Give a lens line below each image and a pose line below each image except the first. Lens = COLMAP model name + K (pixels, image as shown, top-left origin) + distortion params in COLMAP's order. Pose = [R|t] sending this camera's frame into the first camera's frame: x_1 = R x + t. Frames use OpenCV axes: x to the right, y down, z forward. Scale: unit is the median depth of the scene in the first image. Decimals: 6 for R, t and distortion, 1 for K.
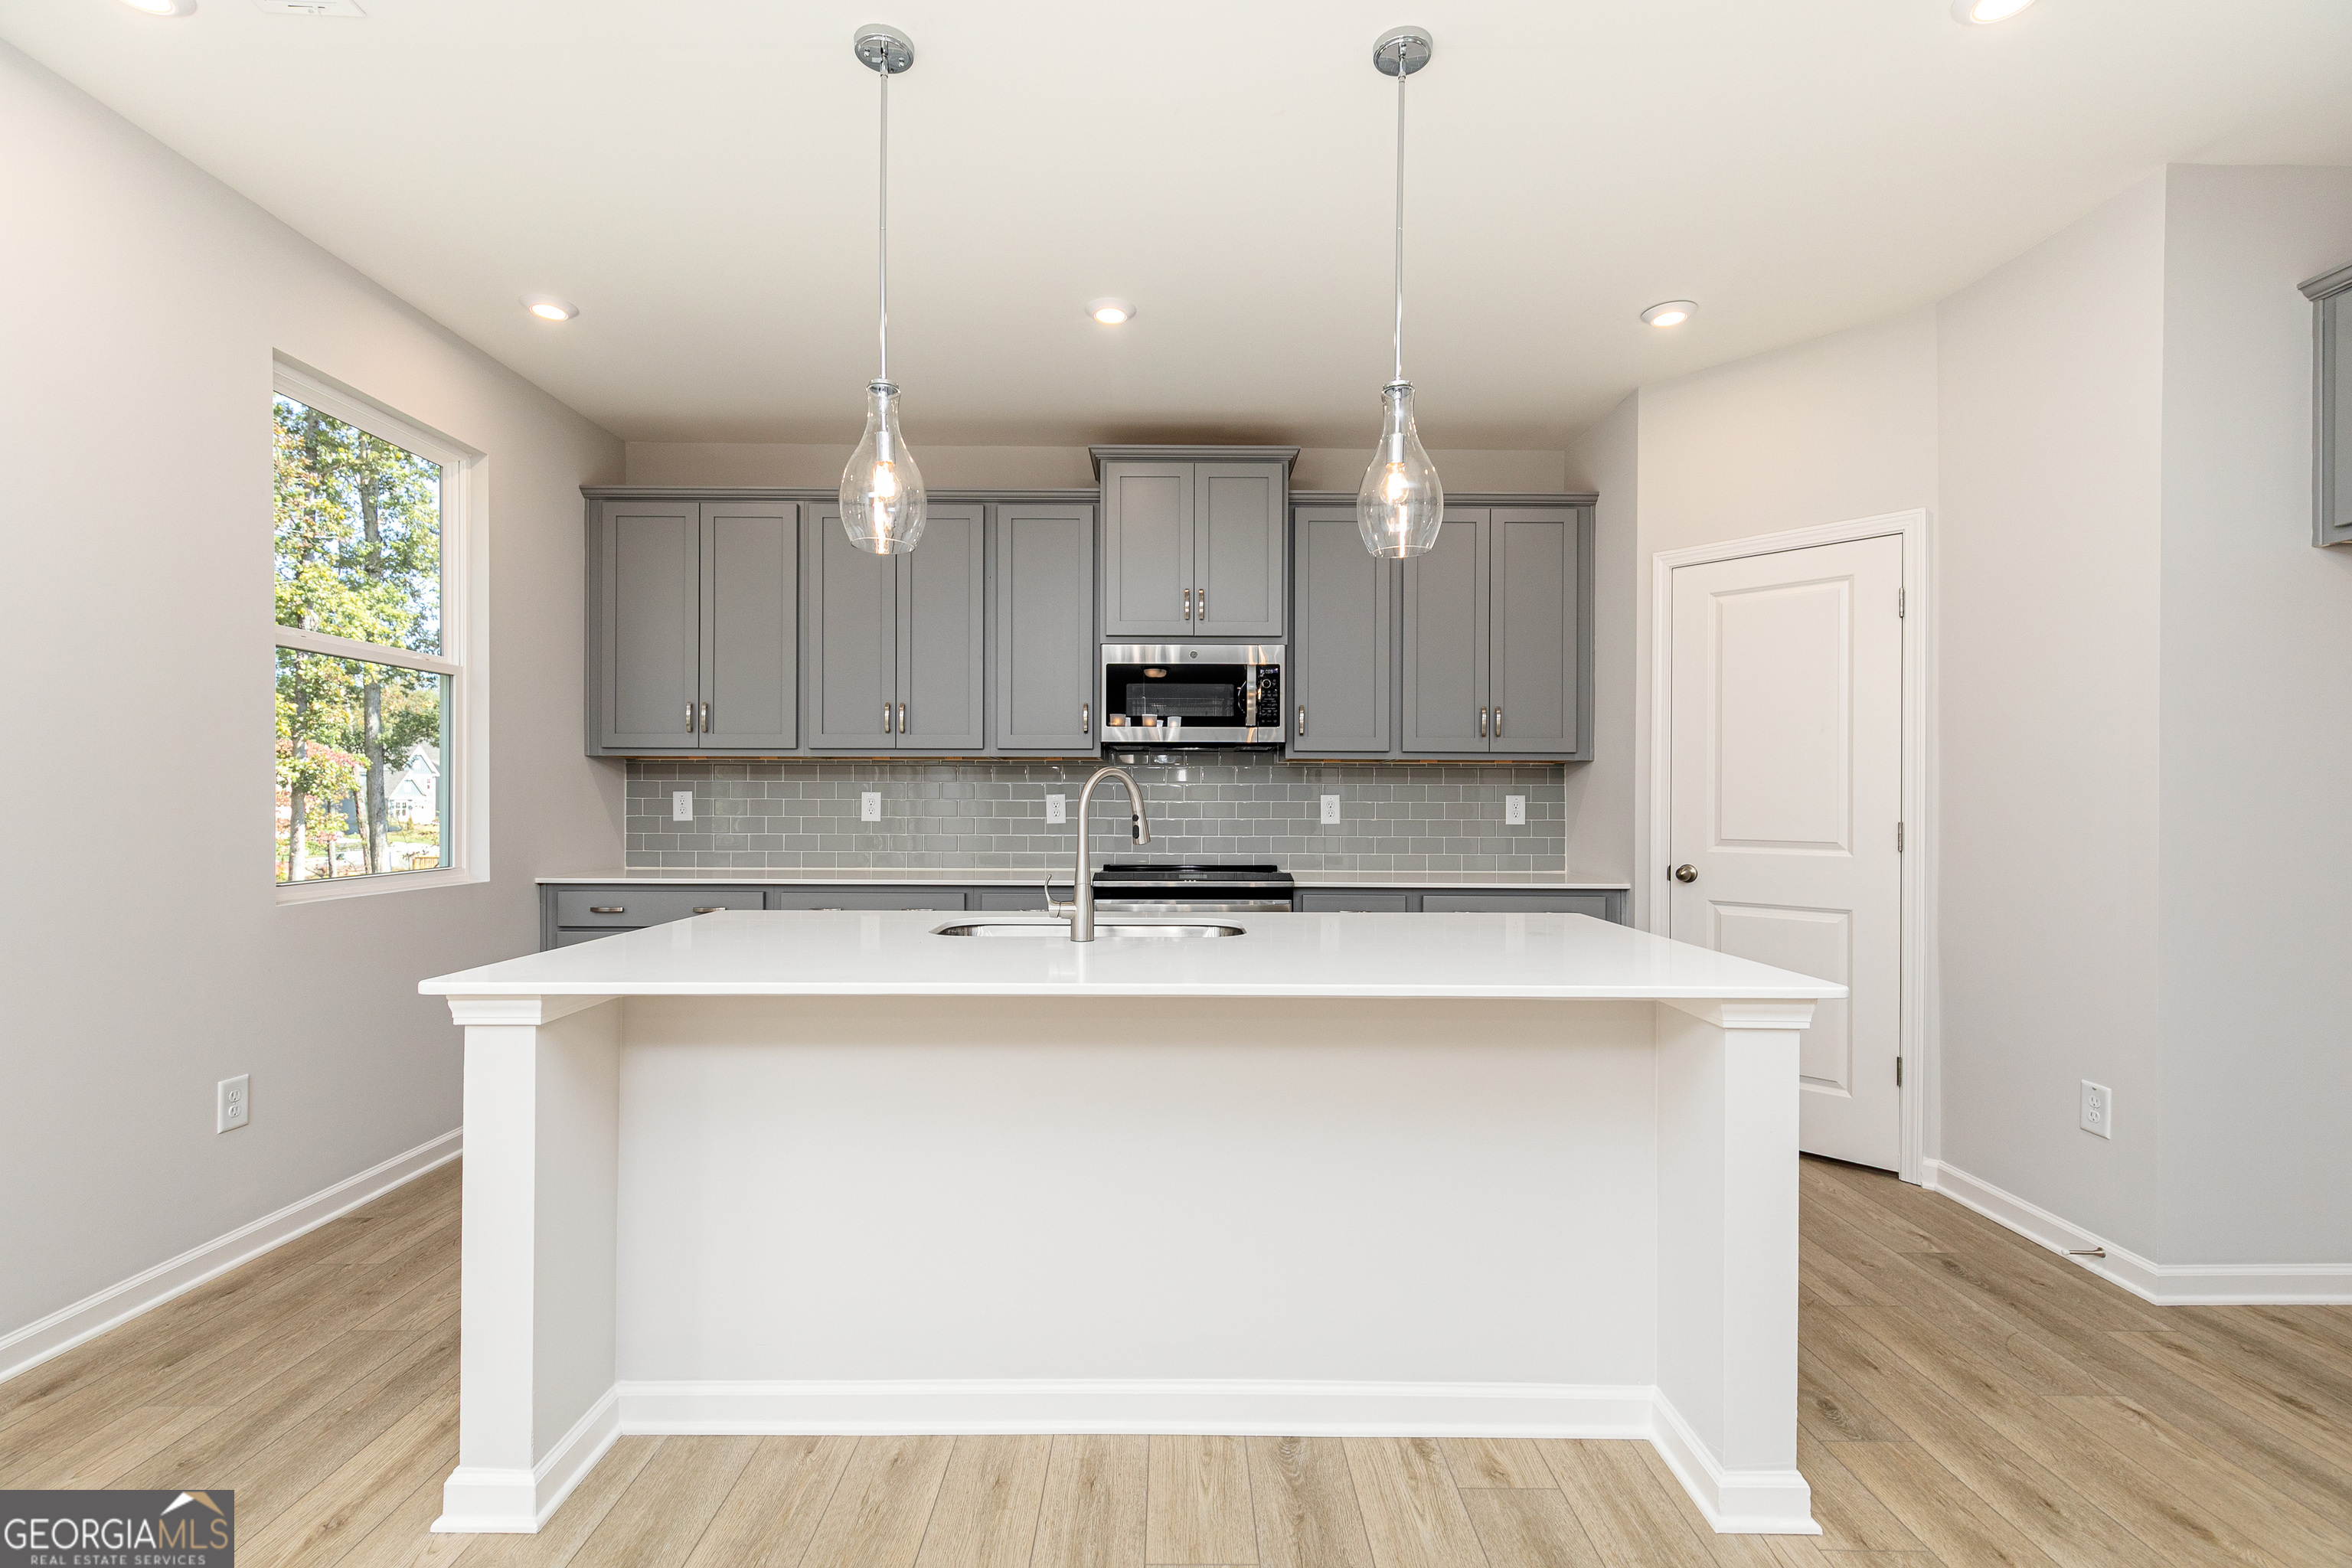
lens RADIAL K [[1071.4, 0, 1175.5], [0, 1071.4, 796.6], [0, 0, 1]] dist [0.001077, -0.000231]
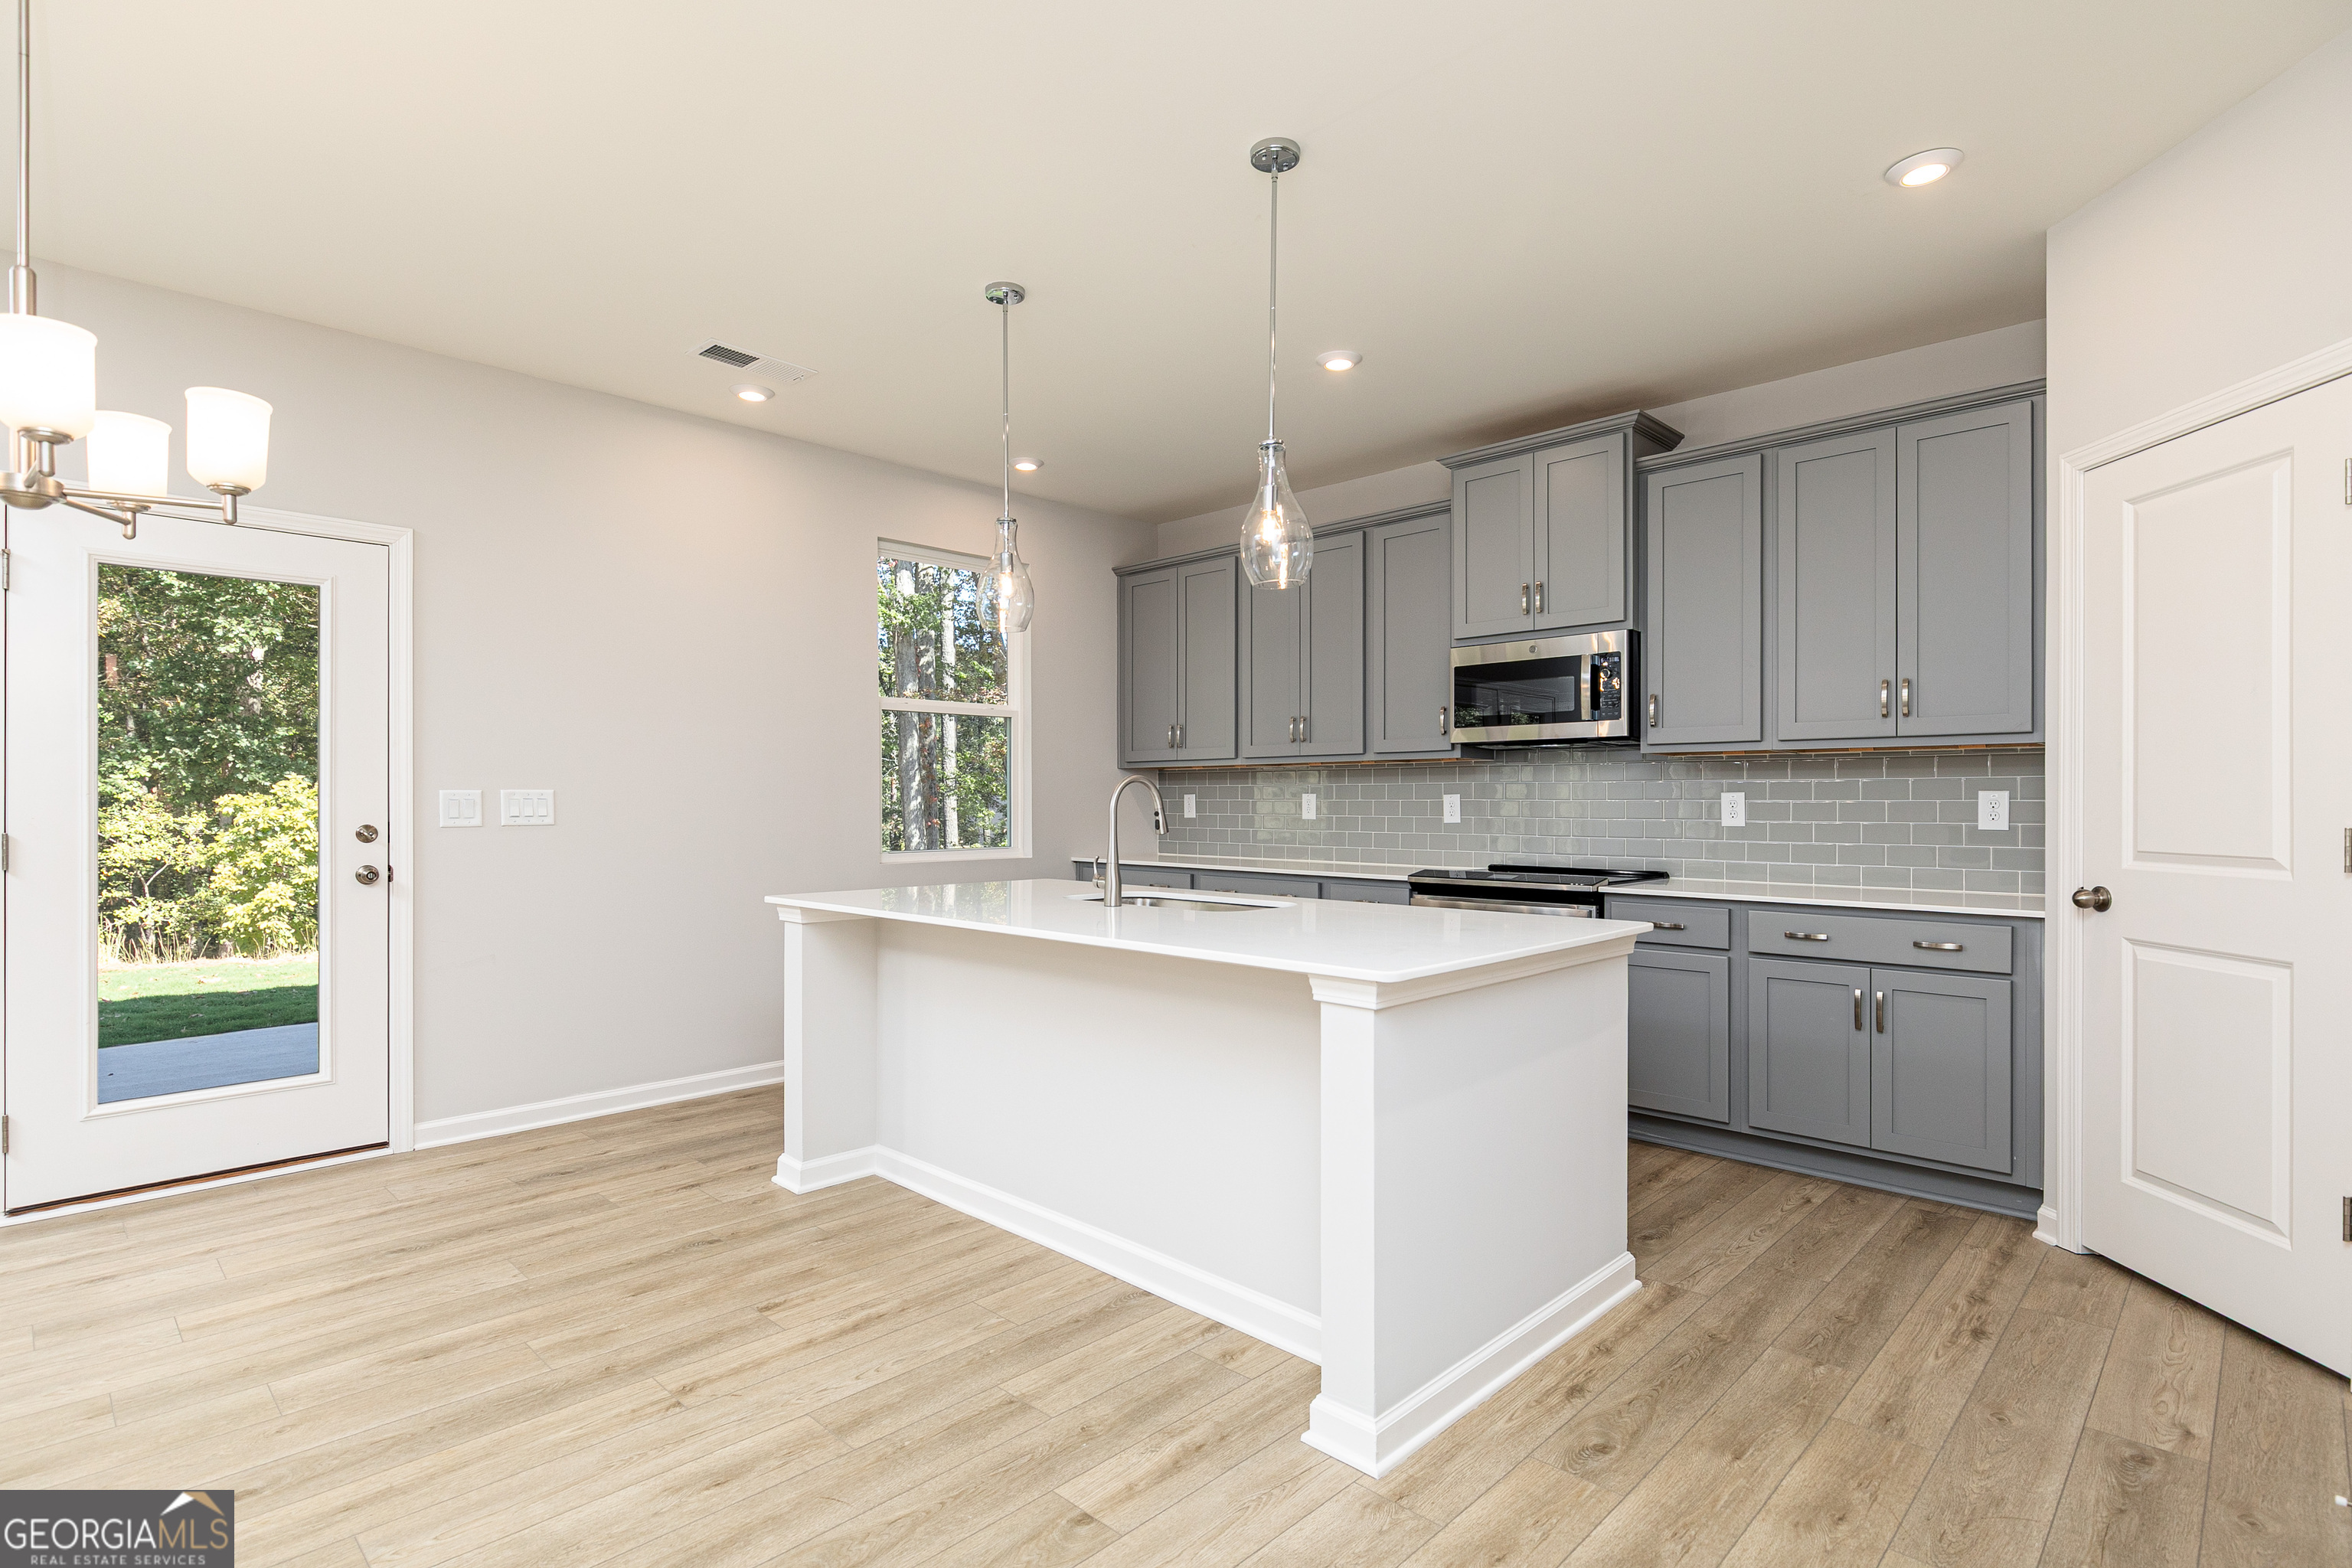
lens RADIAL K [[1209.8, 0, 1176.2], [0, 1209.8, 786.1], [0, 0, 1]] dist [-0.005956, -0.002366]
pose [[0.697271, -0.012911, -0.716692, 0.579827], [0.005915, 0.999907, -0.012258, 0.002893], [0.716783, 0.004307, 0.697283, 0.002983]]
